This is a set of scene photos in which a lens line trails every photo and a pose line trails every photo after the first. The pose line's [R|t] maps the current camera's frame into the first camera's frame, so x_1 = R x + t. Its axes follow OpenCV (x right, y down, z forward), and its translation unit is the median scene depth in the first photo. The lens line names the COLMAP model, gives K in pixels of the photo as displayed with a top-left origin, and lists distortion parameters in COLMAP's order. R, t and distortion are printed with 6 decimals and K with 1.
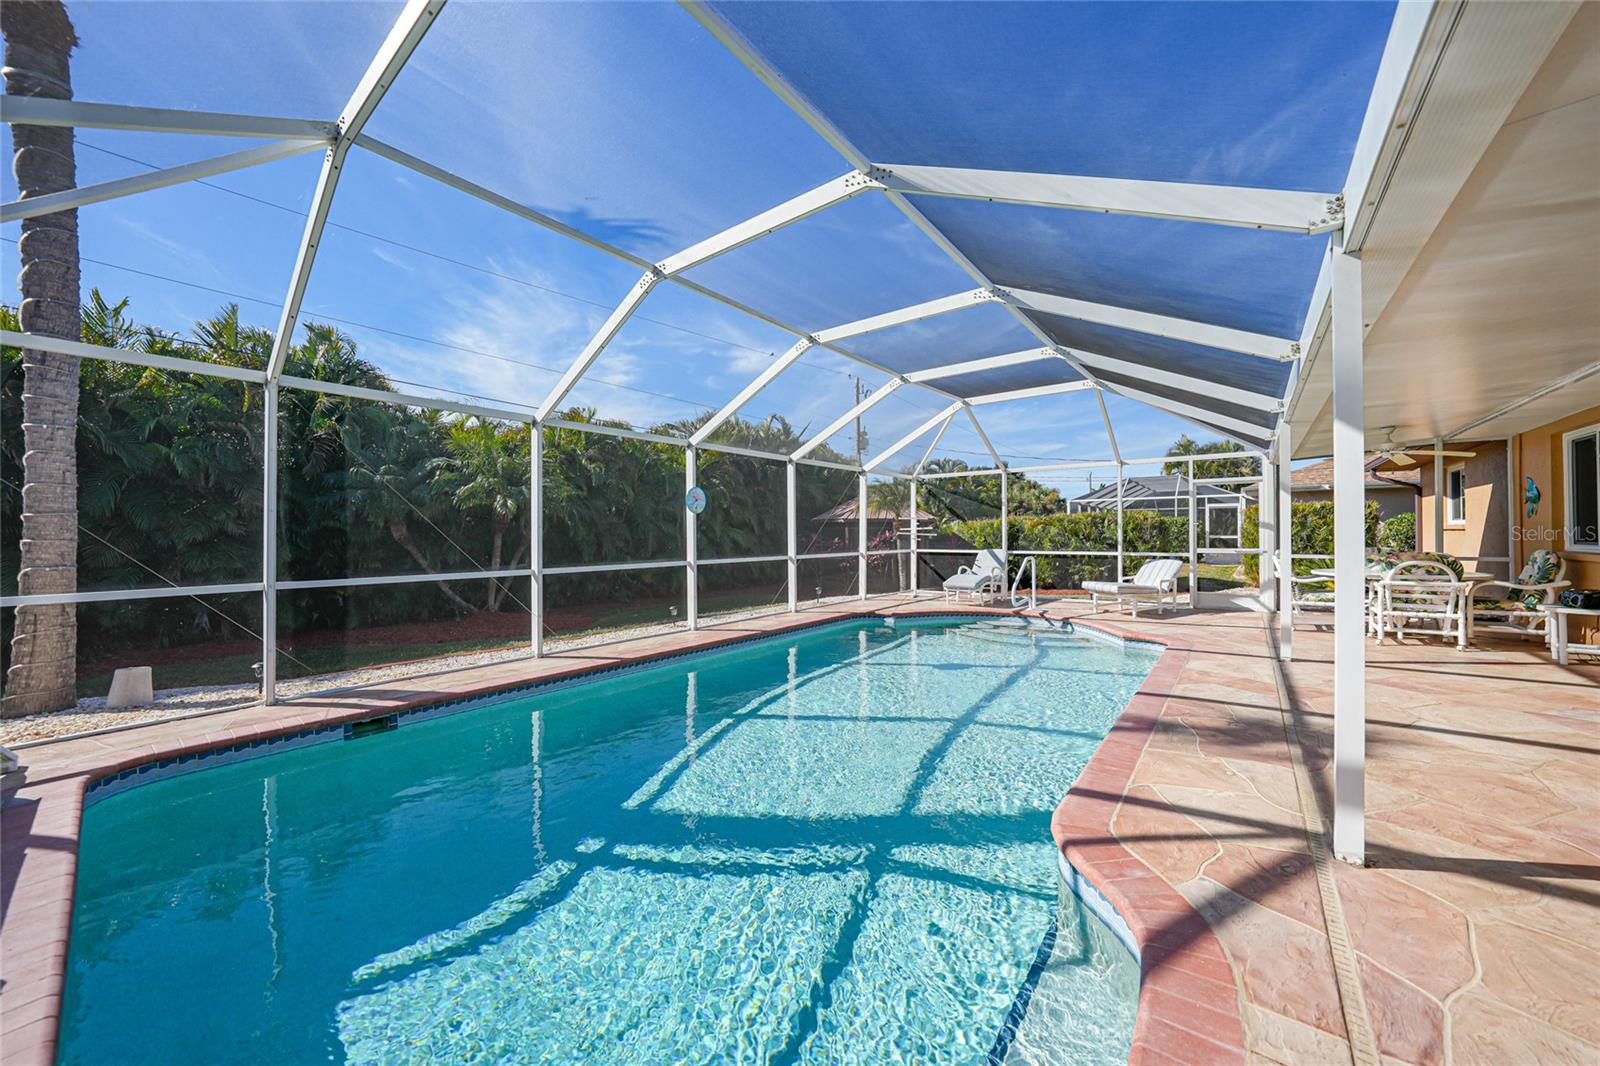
lens RADIAL K [[556.9, 0, 790.6], [0, 556.9, 534.2], [0, 0, 1]] dist [-0.023659, 0.004057]
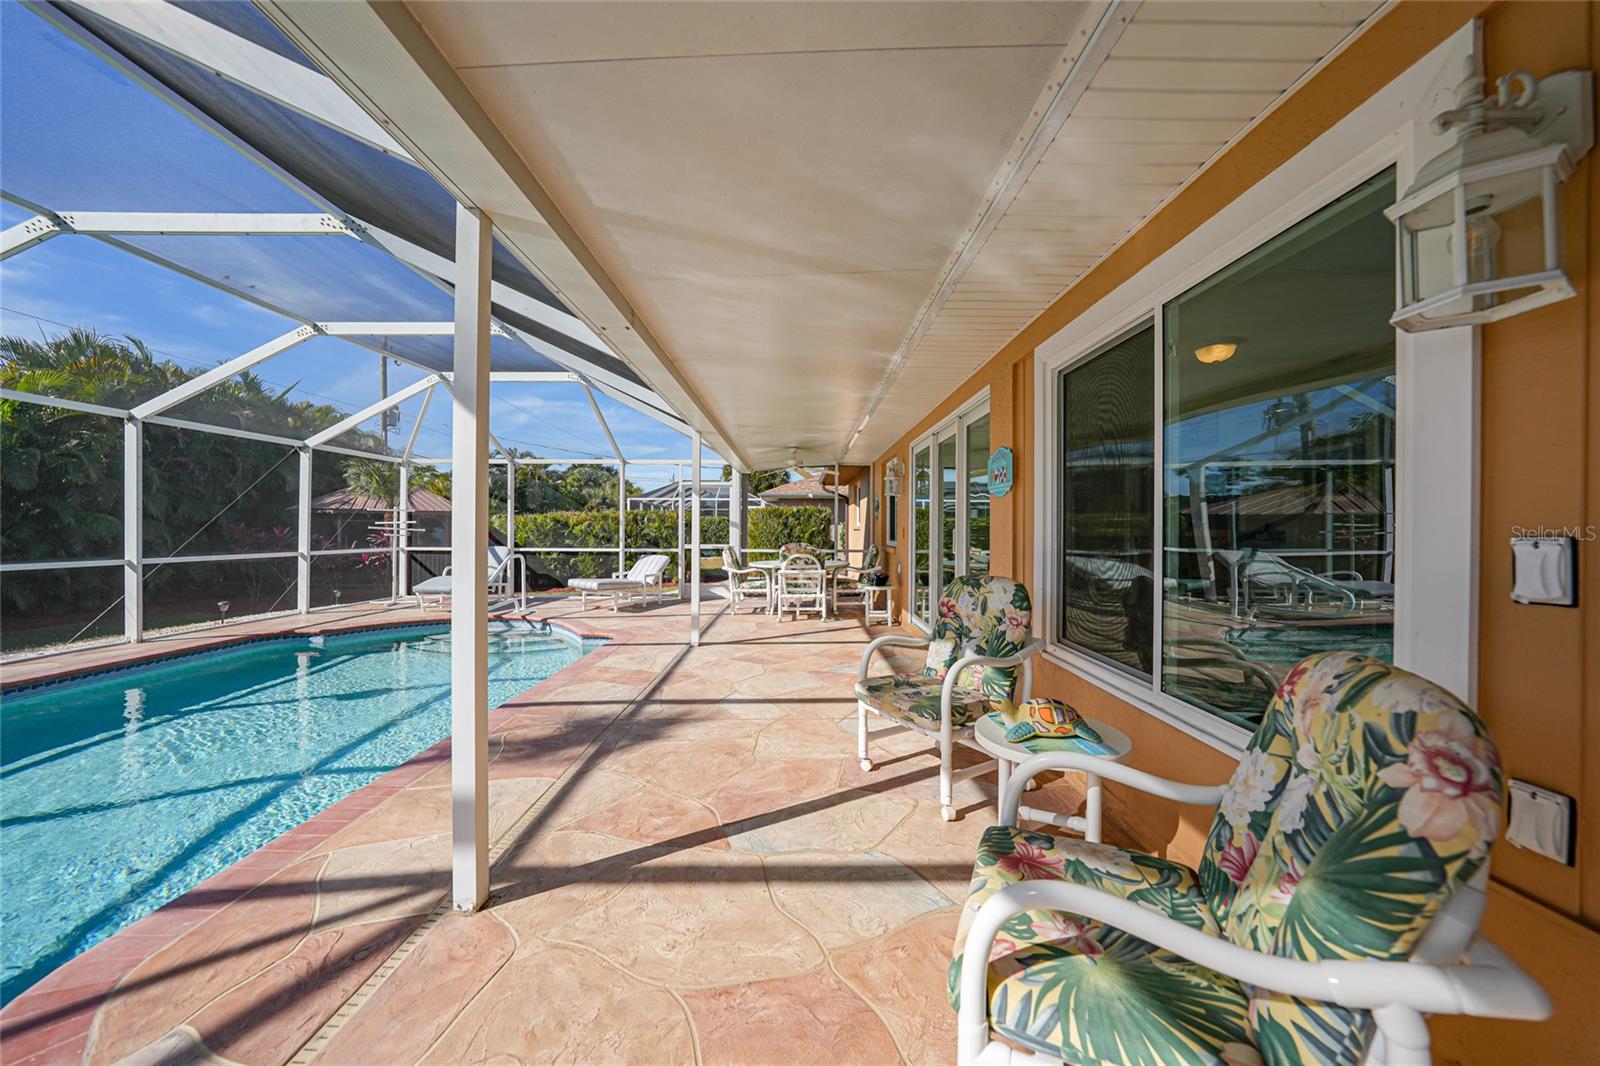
lens RADIAL K [[556.9, 0, 786.7], [0, 556.9, 529.4], [0, 0, 1]] dist [-0.023659, 0.004057]
pose [[0.785552, 0.009321, 0.618726, 0.260977], [-0.008583, 0.999954, -0.004168, -0.001959], [-0.618737, -0.002036, 0.785596, -0.002681]]
